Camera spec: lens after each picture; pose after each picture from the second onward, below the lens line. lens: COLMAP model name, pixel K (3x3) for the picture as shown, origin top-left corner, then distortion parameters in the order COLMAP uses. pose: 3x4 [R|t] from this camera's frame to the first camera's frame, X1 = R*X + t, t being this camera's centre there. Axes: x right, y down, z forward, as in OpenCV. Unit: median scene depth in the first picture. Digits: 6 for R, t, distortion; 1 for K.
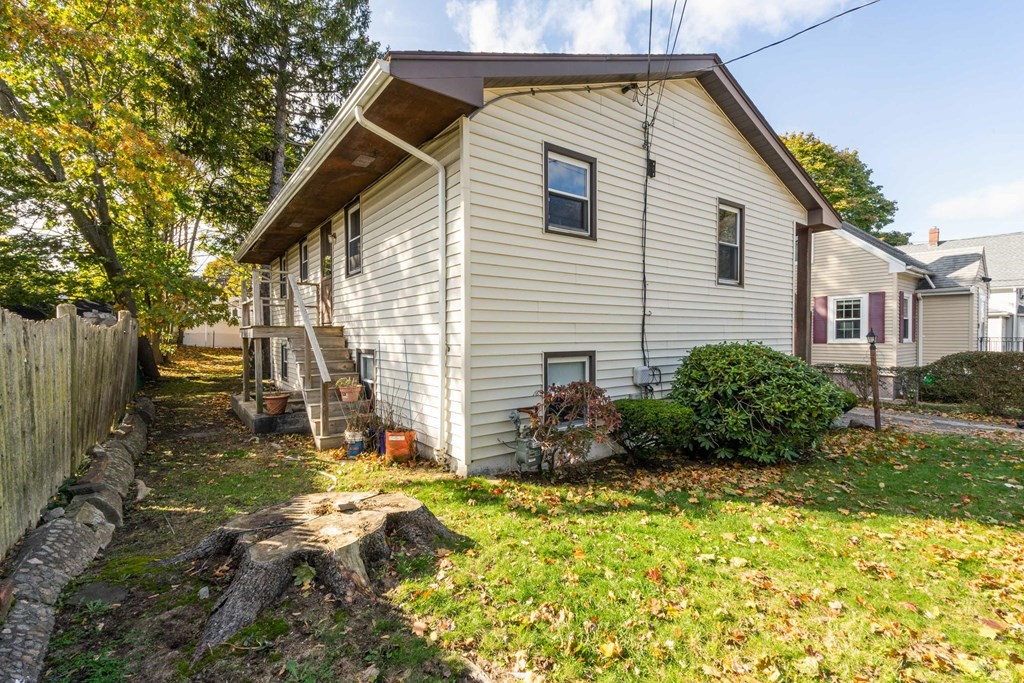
lens RADIAL K [[450.8, 0, 512.0], [0, 450.8, 341.5], [0, 0, 1]] dist [0.039366, -0.000042]
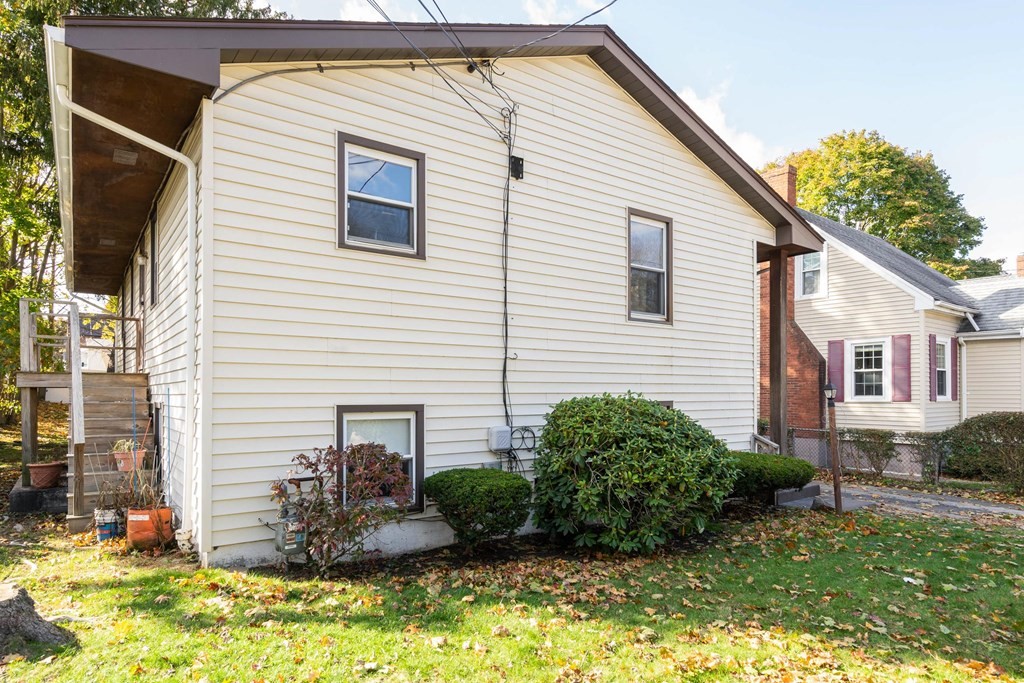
lens RADIAL K [[602.9, 0, 511.5], [0, 602.9, 385.6], [0, 0, 1]] dist [0.004858, 0.001663]
pose [[0.999934, 0.004942, -0.010388, 0.325695], [-0.005217, 0.999634, -0.026555, 0.014458], [0.010253, 0.026607, 0.999593, -0.007027]]
